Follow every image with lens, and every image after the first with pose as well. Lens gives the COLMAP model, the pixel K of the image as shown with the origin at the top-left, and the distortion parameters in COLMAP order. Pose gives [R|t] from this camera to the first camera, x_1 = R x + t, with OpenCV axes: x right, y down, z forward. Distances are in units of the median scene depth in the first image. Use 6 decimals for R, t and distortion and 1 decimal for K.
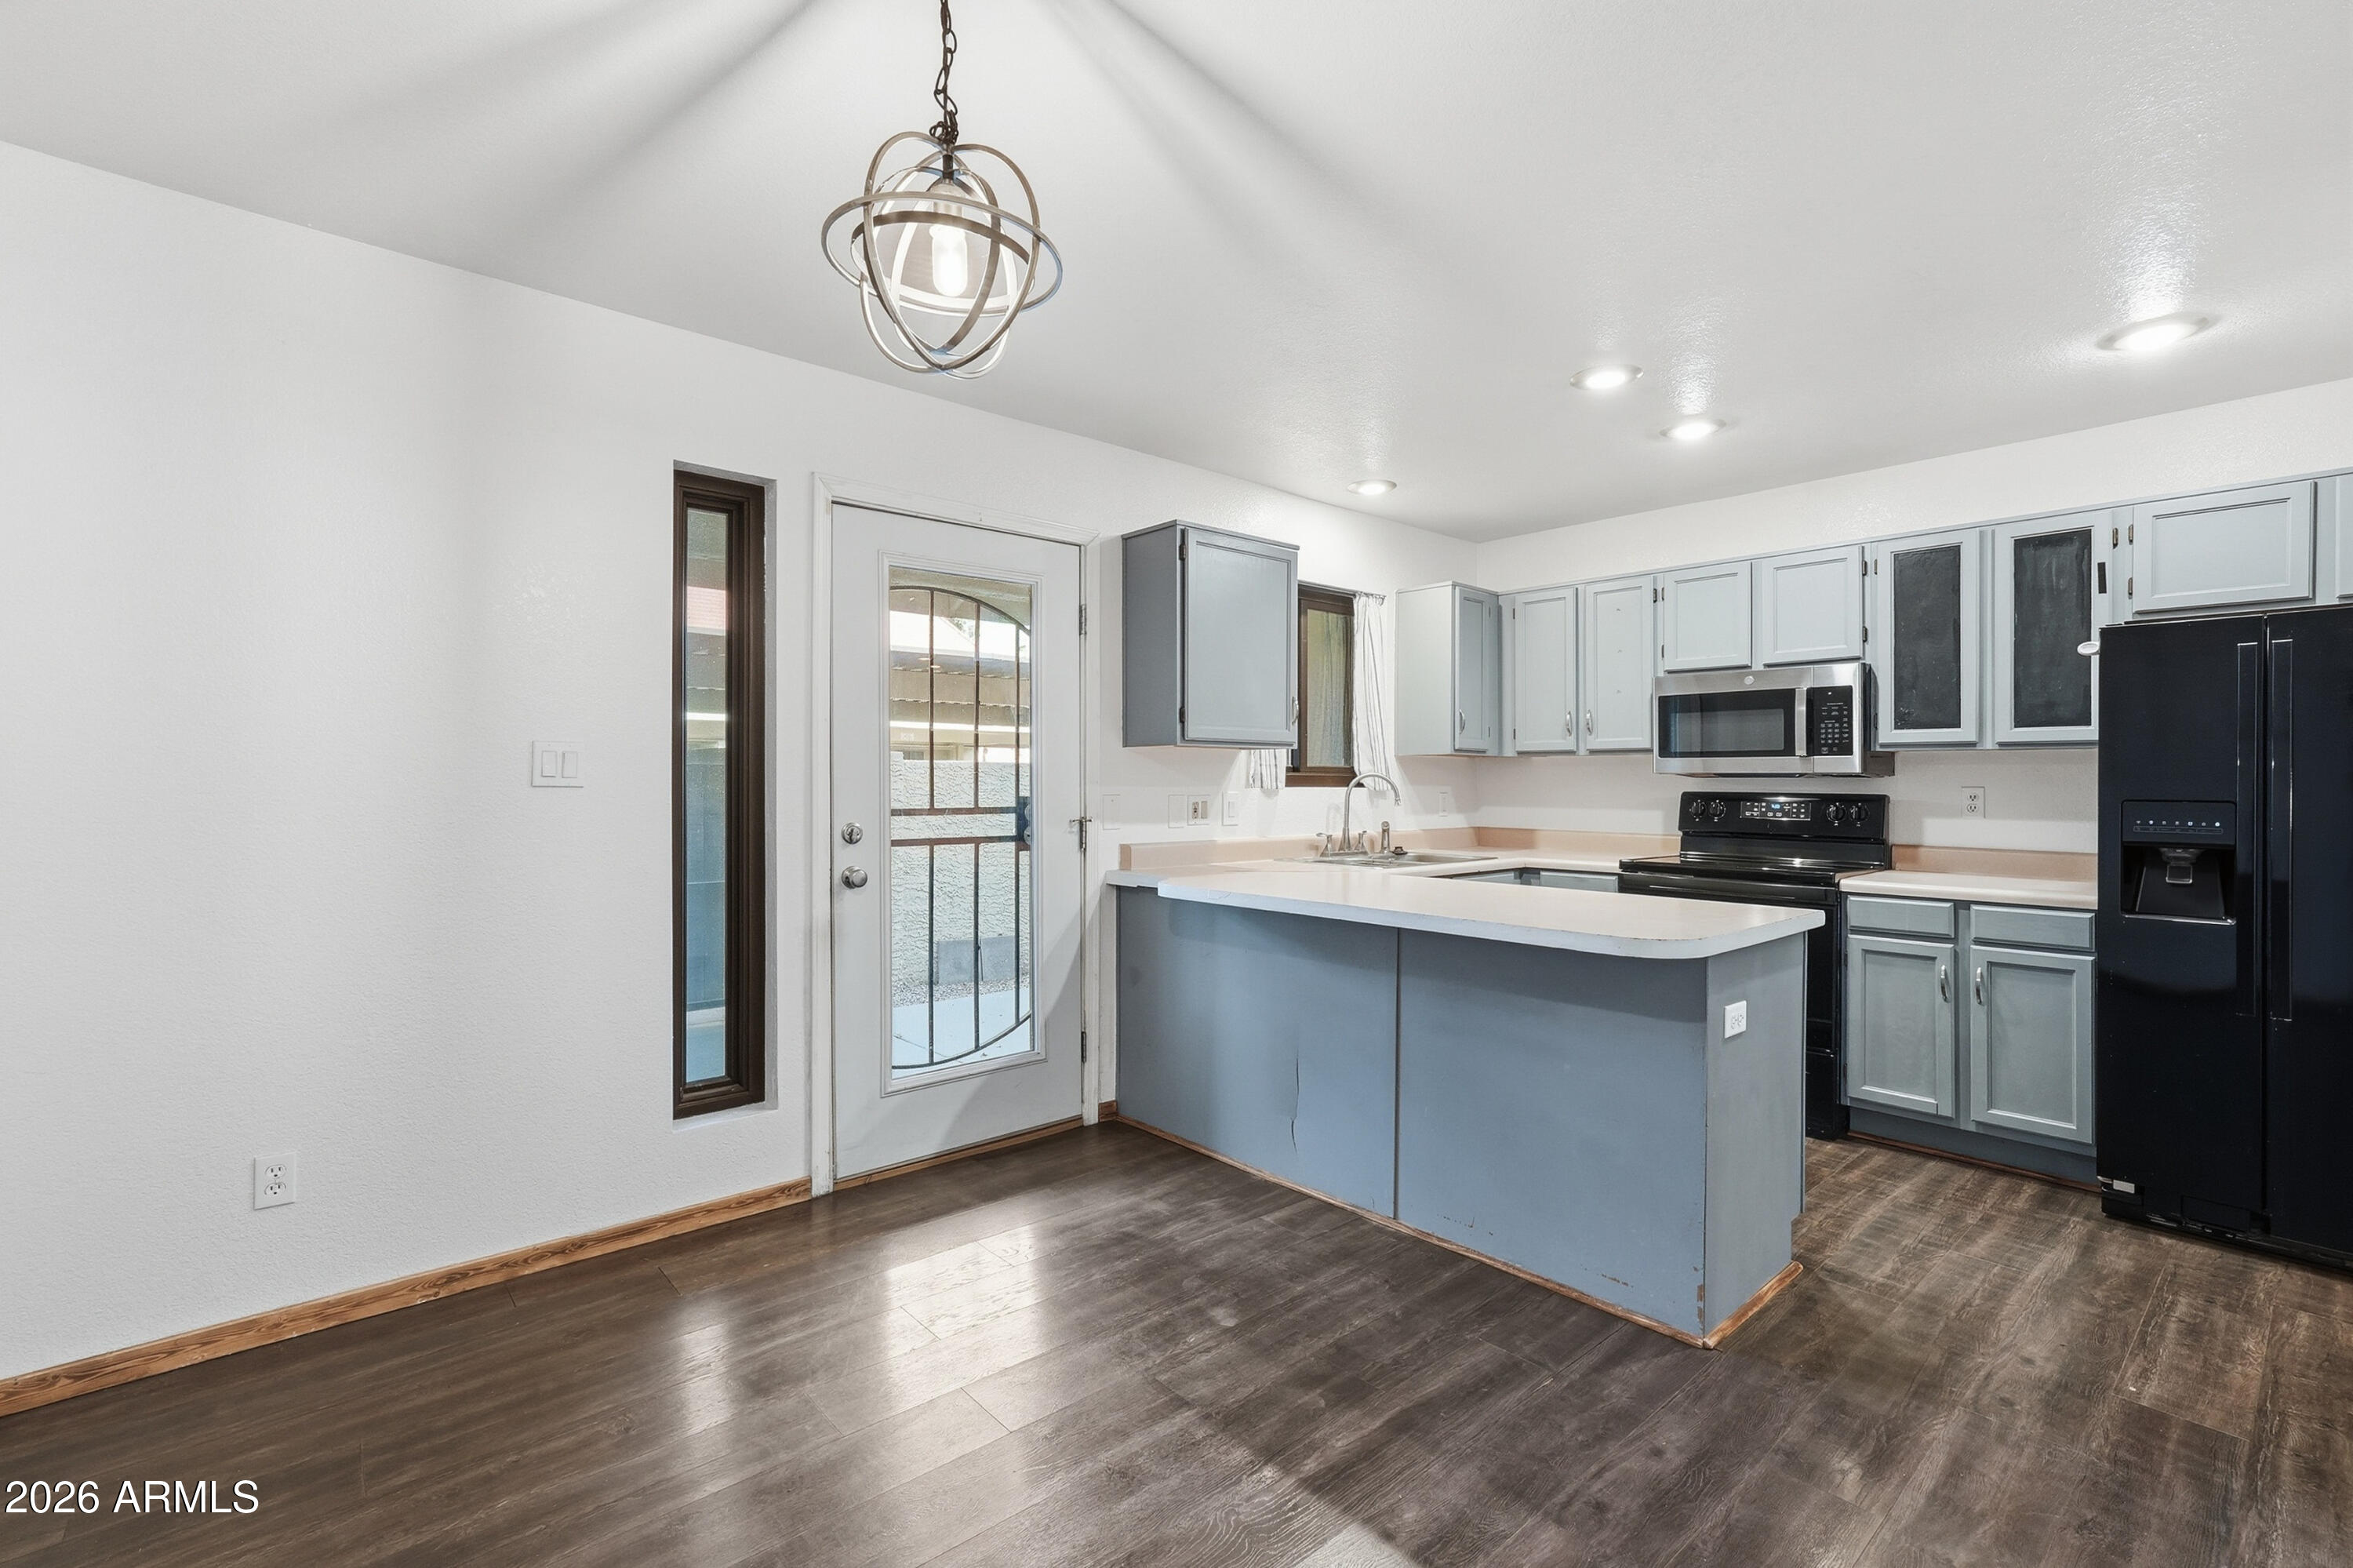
lens RADIAL K [[1051.3, 0, 1191.5], [0, 1051.3, 778.0], [0, 0, 1]] dist [-0.014685, 0.007608]
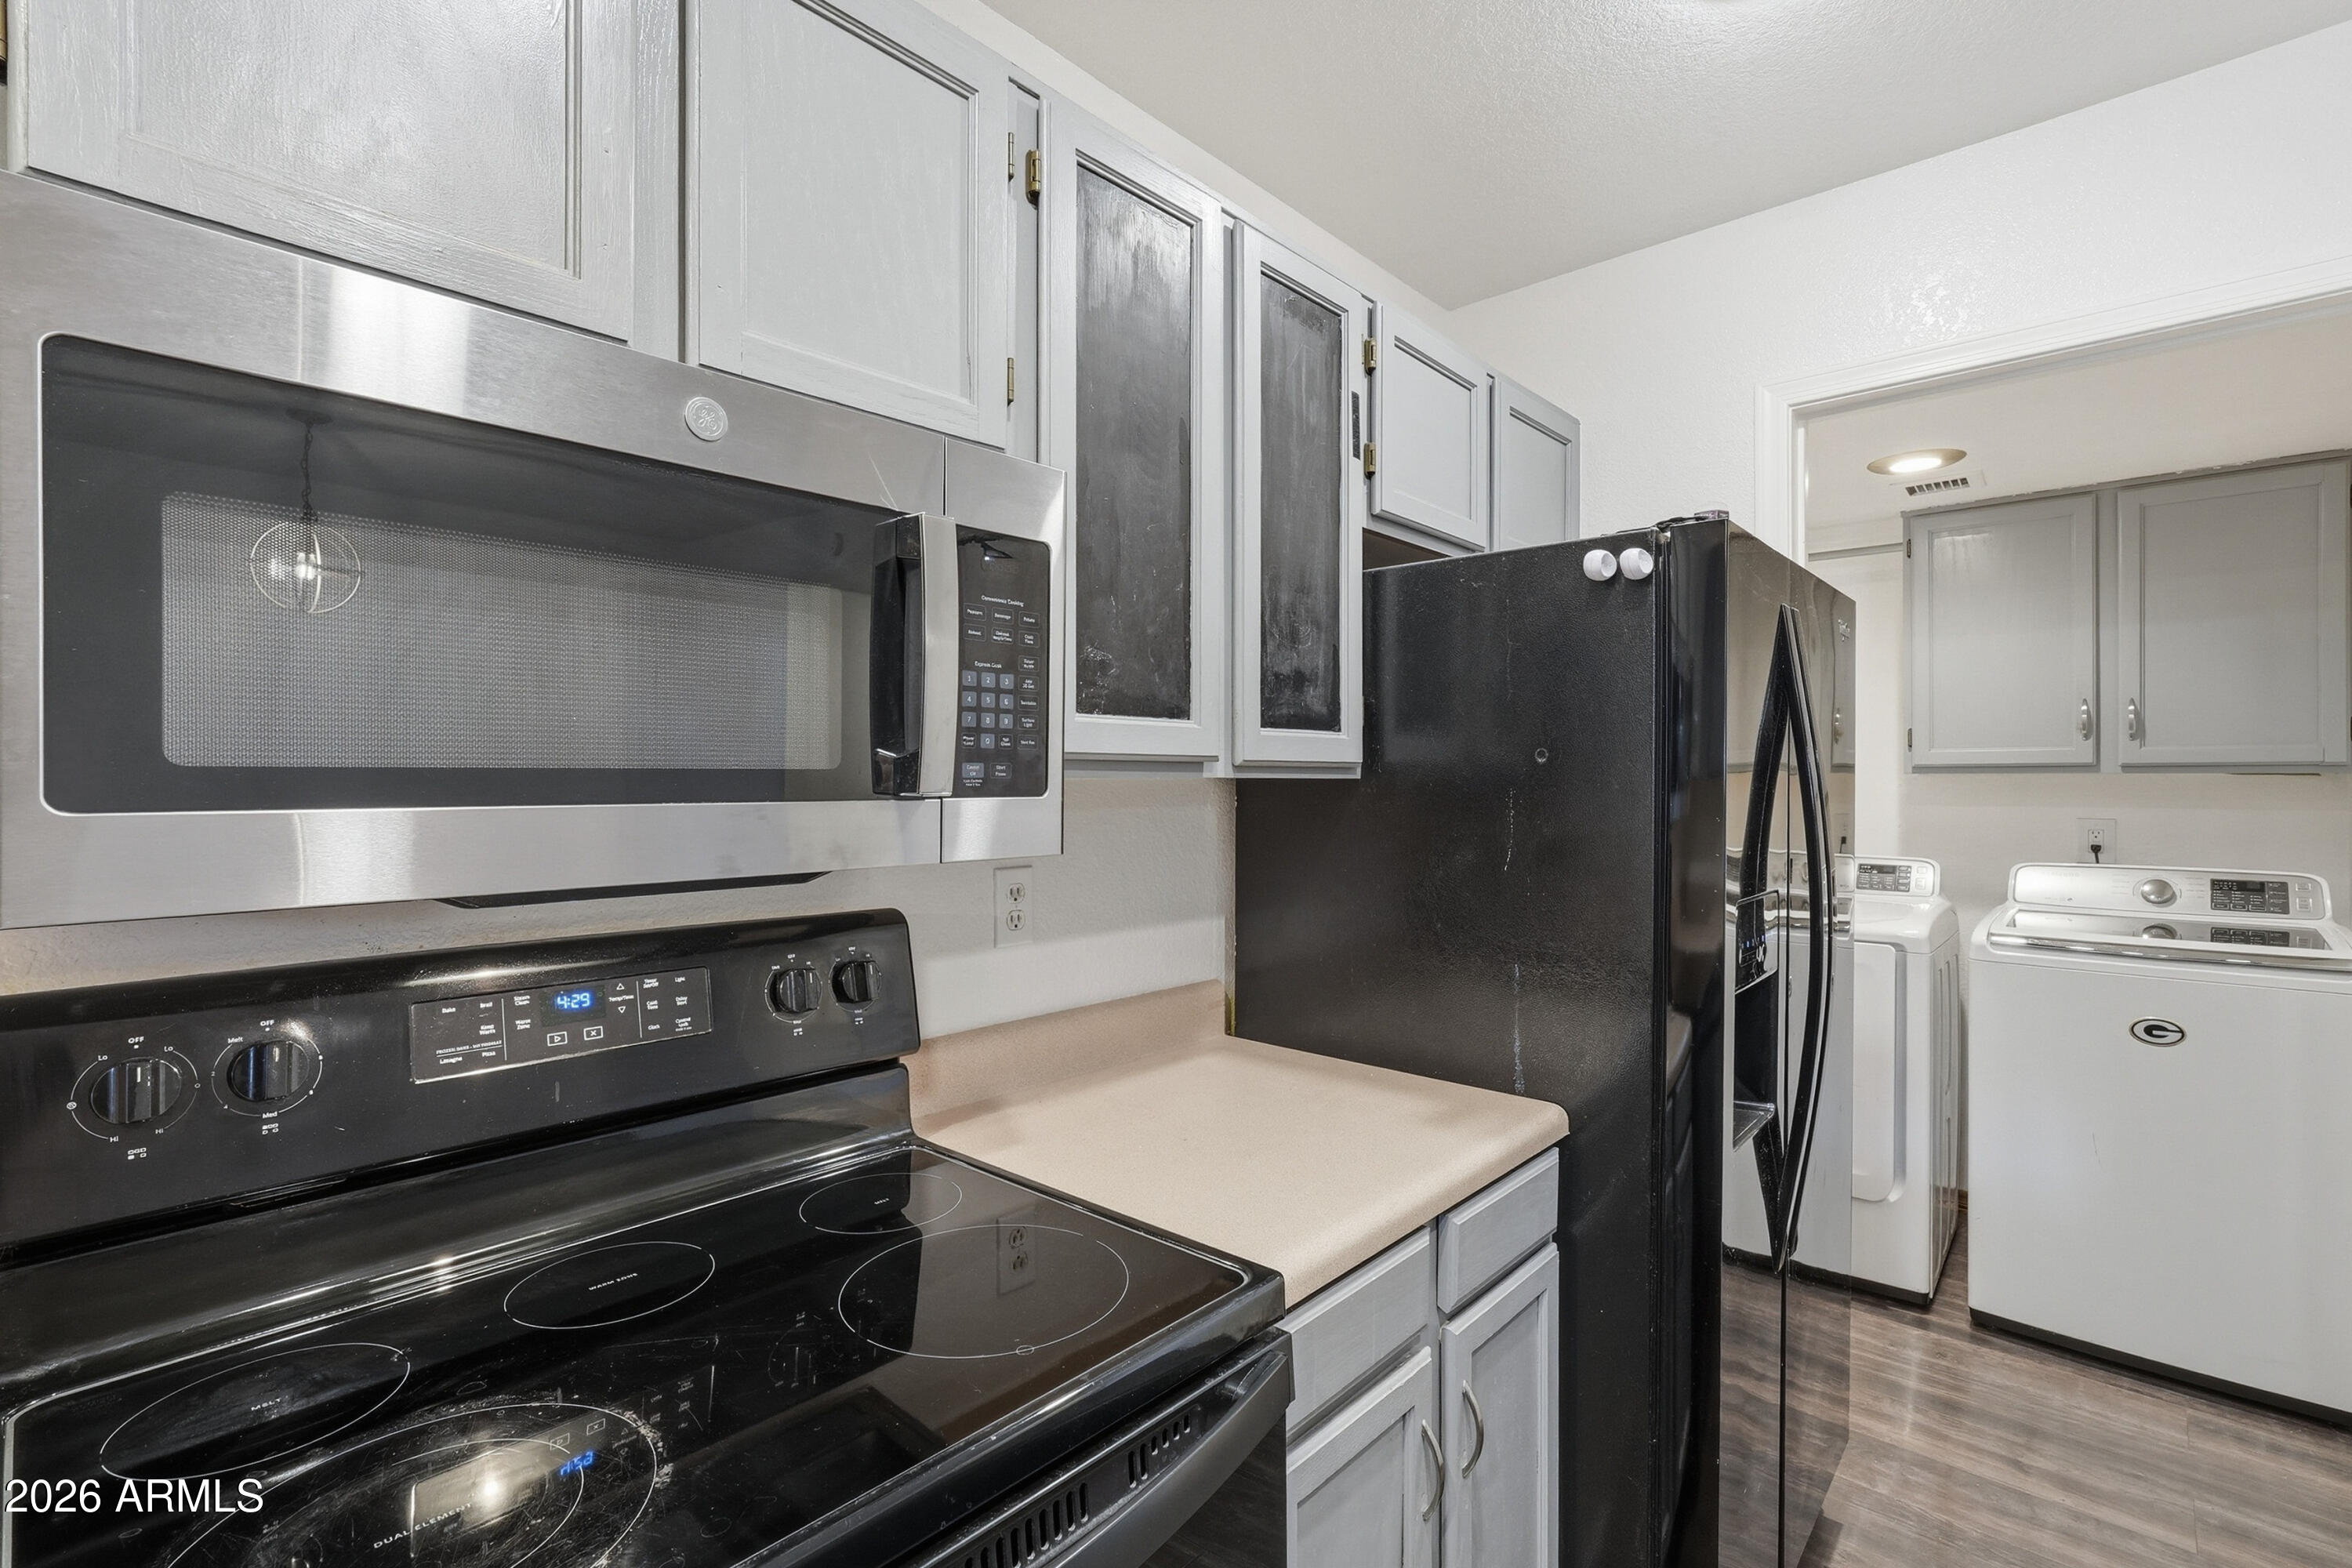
lens RADIAL K [[1050.8, 0, 1178.1], [0, 1050.8, 784.8], [0, 0, 1]] dist [-0.014685, 0.007608]
pose [[-0.092024, -0.009879, 0.995708, 0.361422], [-0.002061, 0.999951, 0.009731, -0.028481], [-0.995755, -0.001157, -0.092039, 1.032720]]
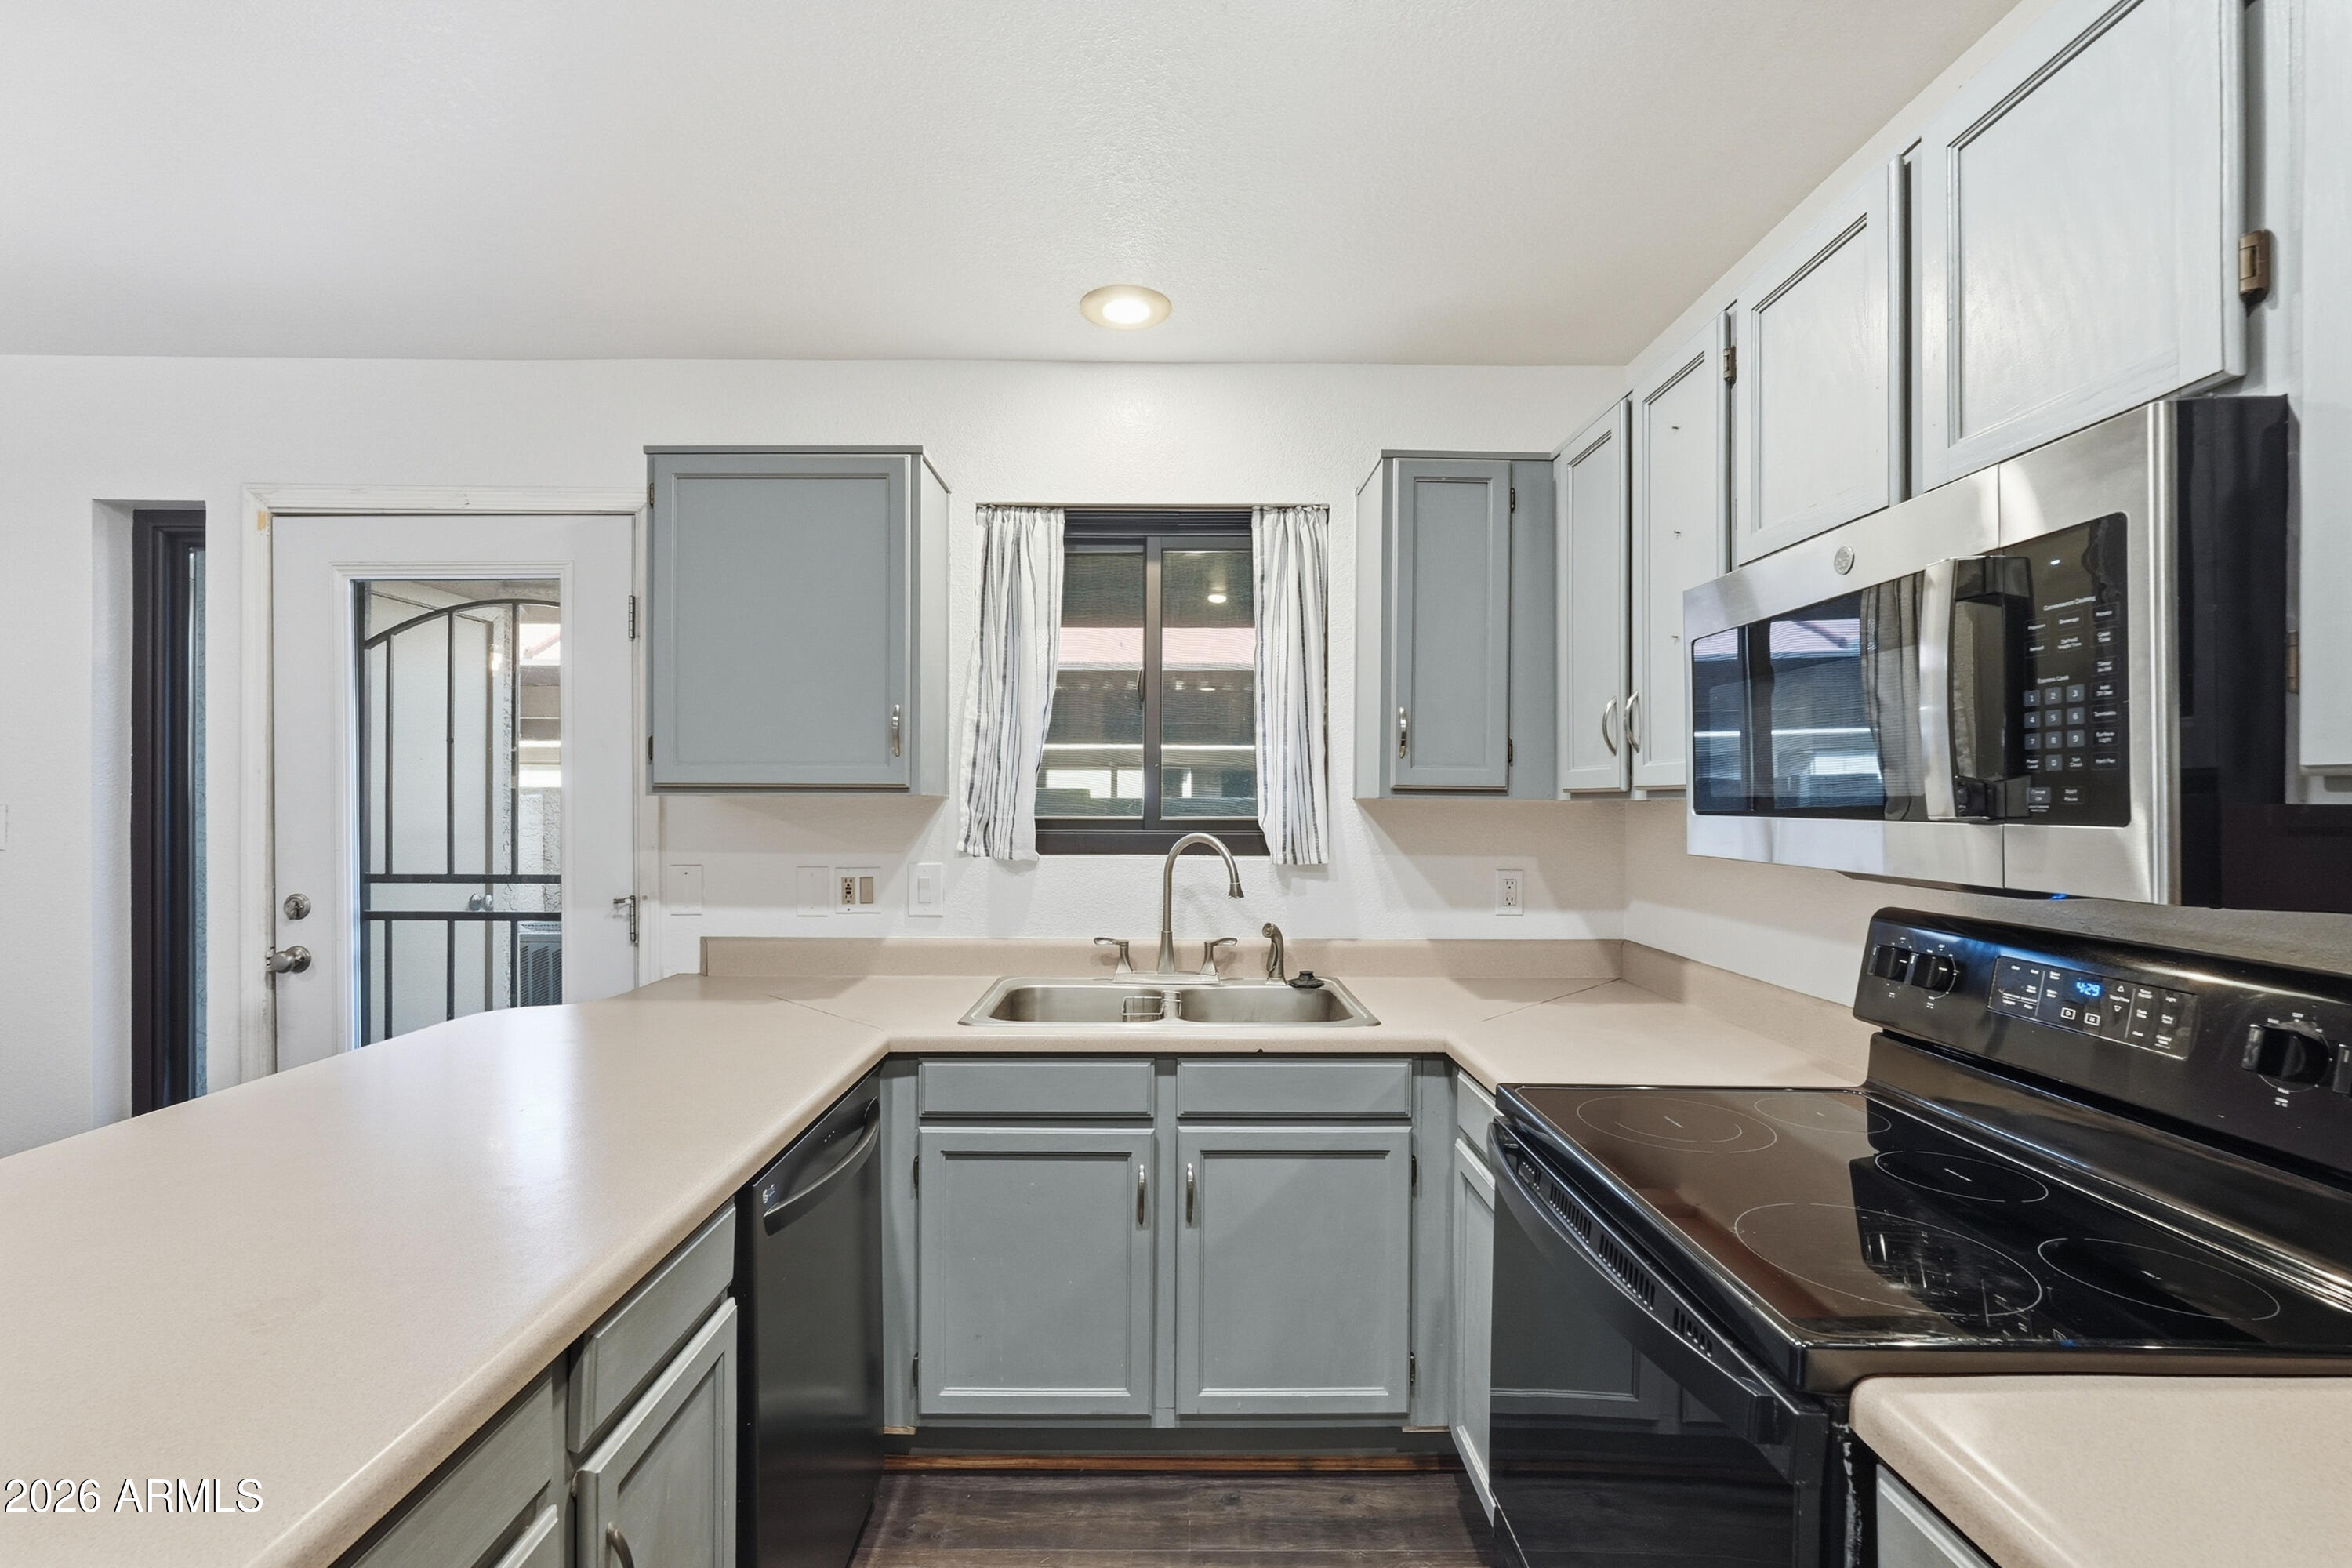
lens RADIAL K [[1050.8, 0, 1178.0], [0, 1050.8, 799.2], [0, 0, 1]] dist [-0.014685, 0.007608]
pose [[0.748613, 0.000115, -0.663007, 0.653950], [-0.001064, 0.999999, -0.001028, -0.027984], [0.663006, 0.001475, 0.748613, 0.726098]]
